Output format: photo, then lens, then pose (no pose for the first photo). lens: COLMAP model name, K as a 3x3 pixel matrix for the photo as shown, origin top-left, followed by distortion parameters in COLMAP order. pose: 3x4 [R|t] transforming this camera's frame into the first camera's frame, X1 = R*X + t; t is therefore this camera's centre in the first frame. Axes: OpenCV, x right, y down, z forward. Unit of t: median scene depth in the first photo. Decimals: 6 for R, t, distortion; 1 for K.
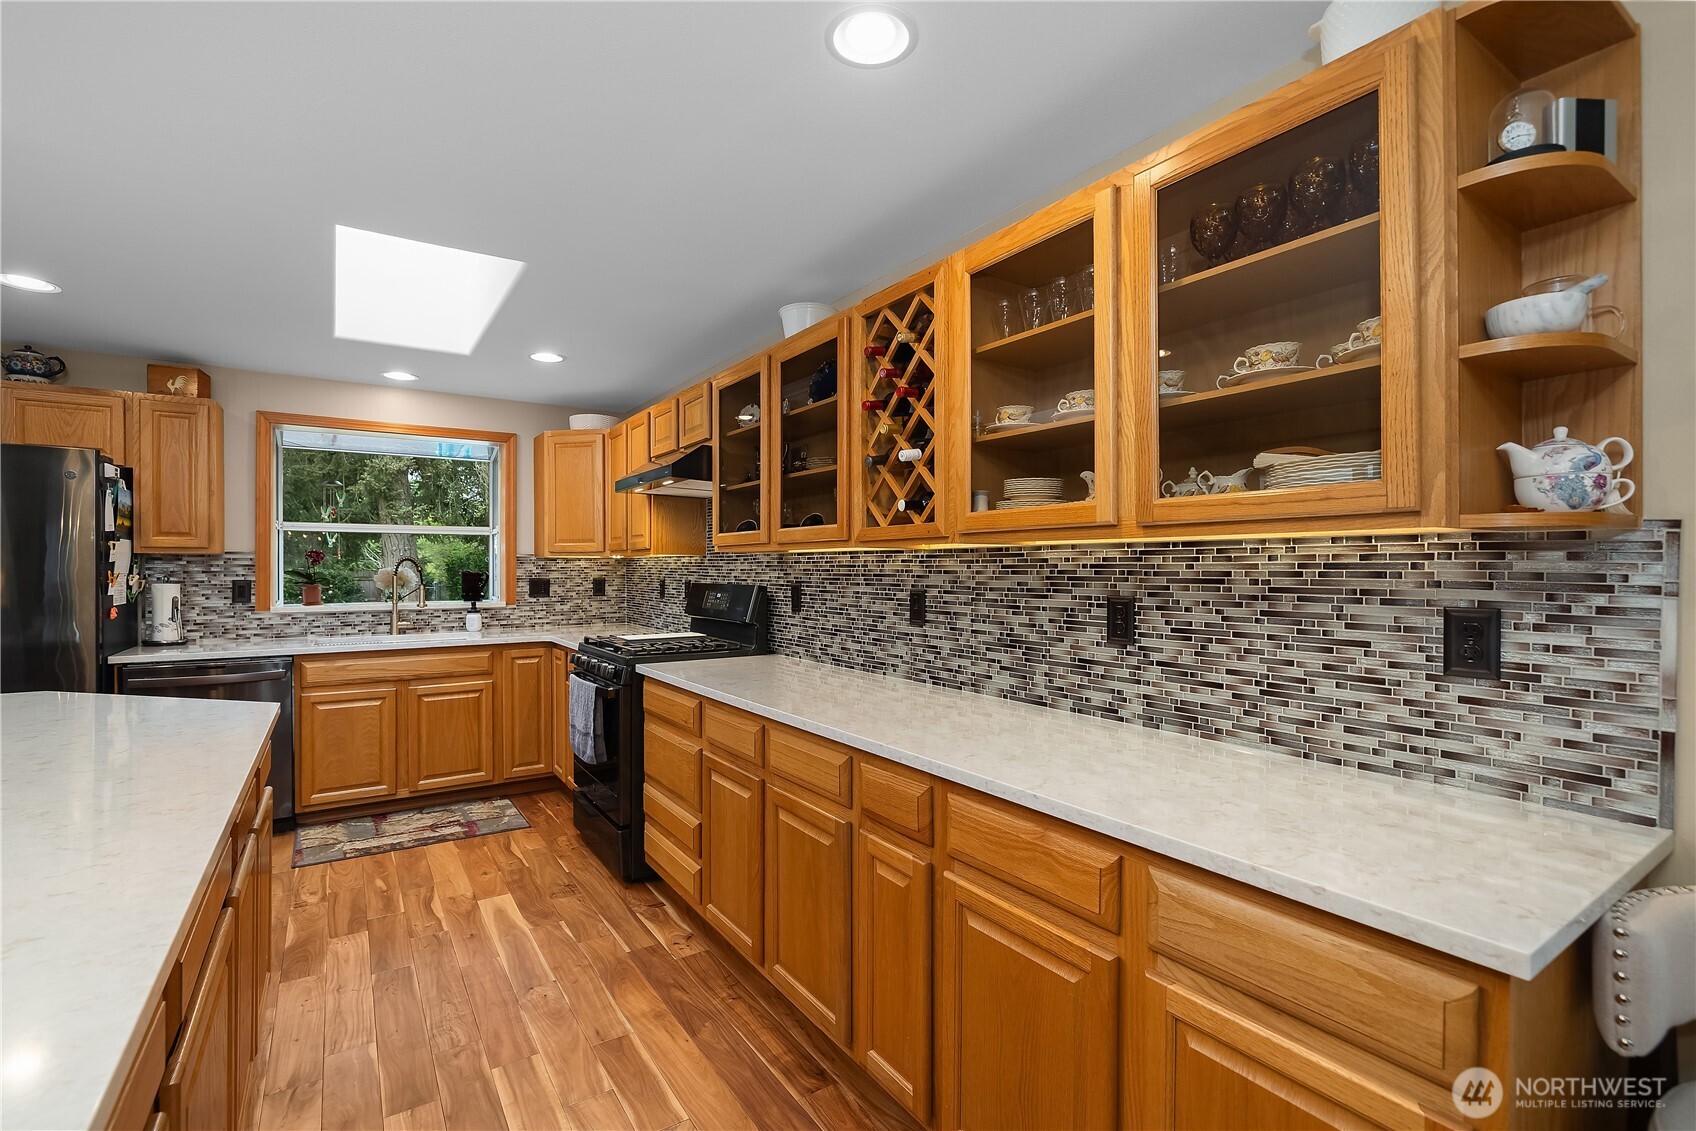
lens RADIAL K [[764.1, 0, 853.9], [0, 764.1, 567.8], [0, 0, 1]] dist [-0.001997, -0.000132]
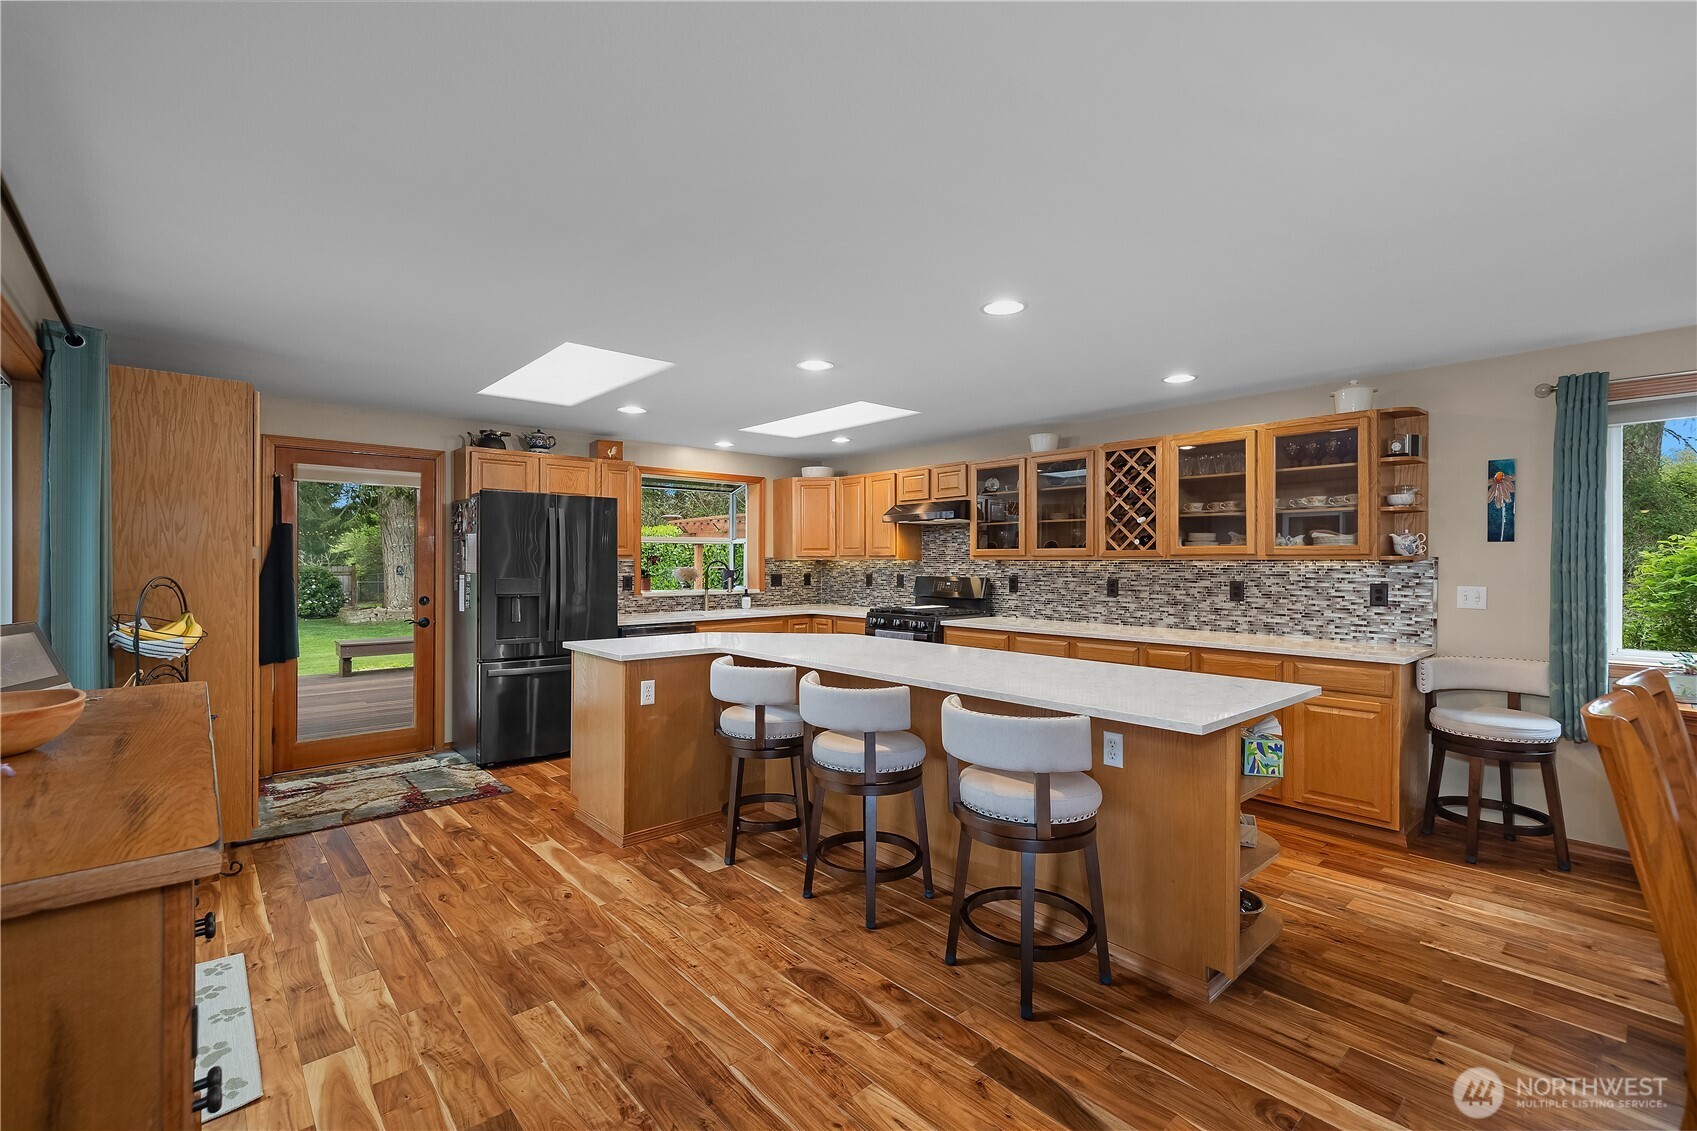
lens RADIAL K [[726.5, 0, 852.5], [0, 726.5, 562.9], [0, 0, 1]] dist [0.003358, 0.000285]
pose [[0.992178, -0.000982, 0.124827, -1.046917], [0.000699, 0.999997, 0.002314, -0.025311], [-0.124829, -0.002209, 0.992176, -1.037184]]
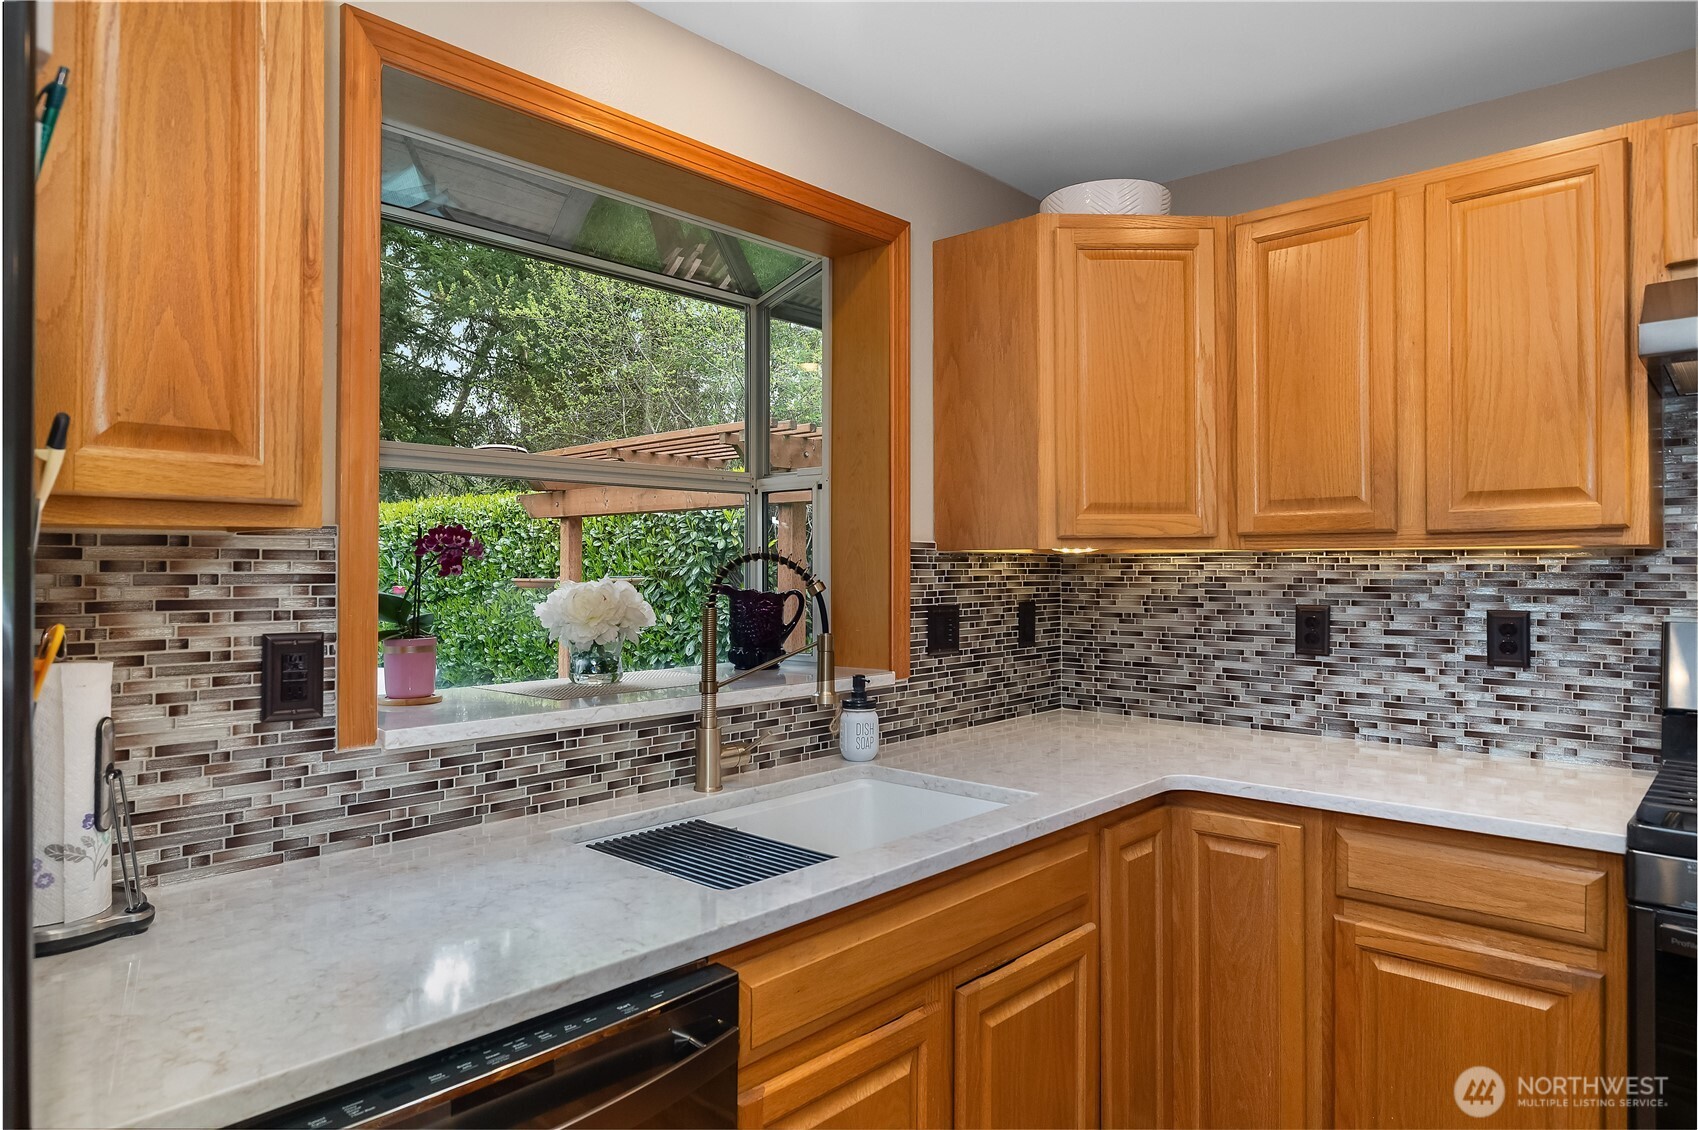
lens RADIAL K [[1036.6, 0, 859.1], [0, 1036.6, 563.1], [0, 0, 1]] dist [-0.008031, -0.001318]
pose [[0.969238, -0.000017, 0.246124, -1.378507], [0.001307, 0.999986, -0.005079, -0.012065], [-0.246120, 0.005245, 0.969225, 1.192996]]
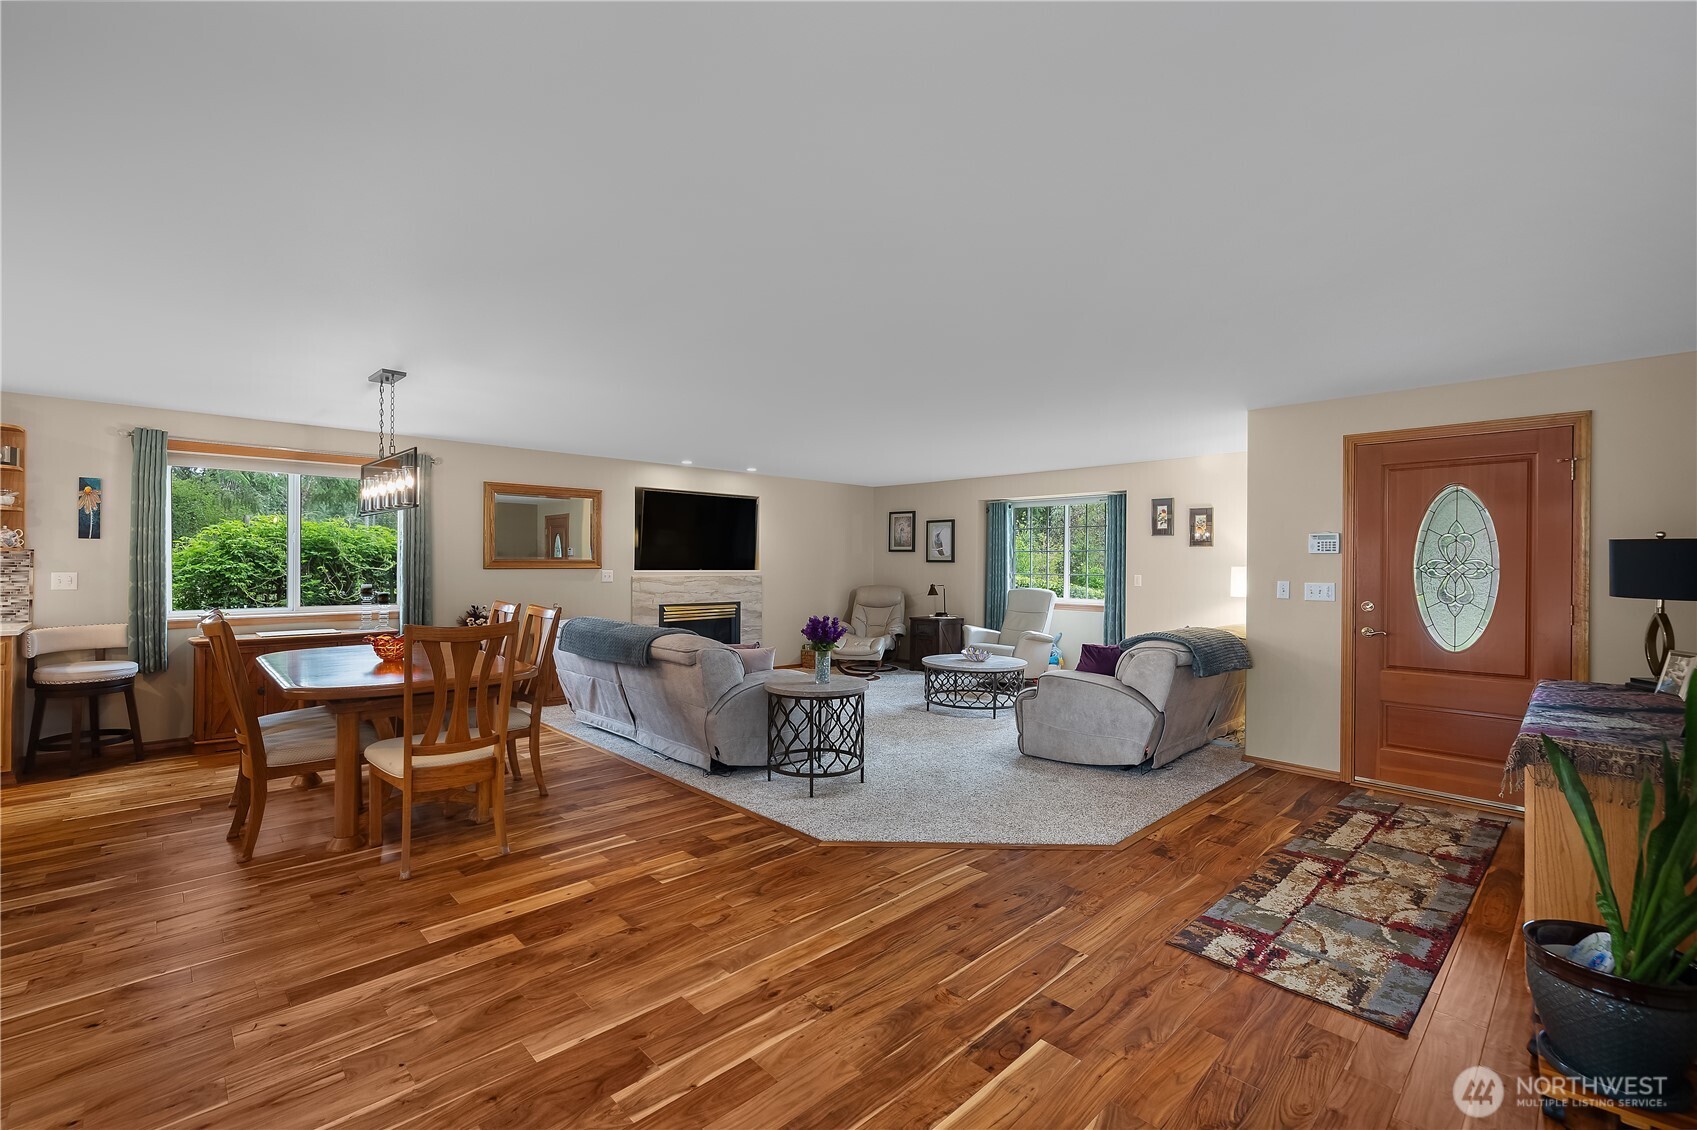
lens RADIAL K [[726.5, 0, 851.8], [0, 726.5, 567.7], [0, 0, 1]] dist [0.003358, 0.000285]
pose [[-0.175515, -0.007964, 0.984444, -1.990425], [-0.012799, 0.999901, 0.005807, -0.022980], [-0.984393, -0.011581, -0.175600, -1.484845]]
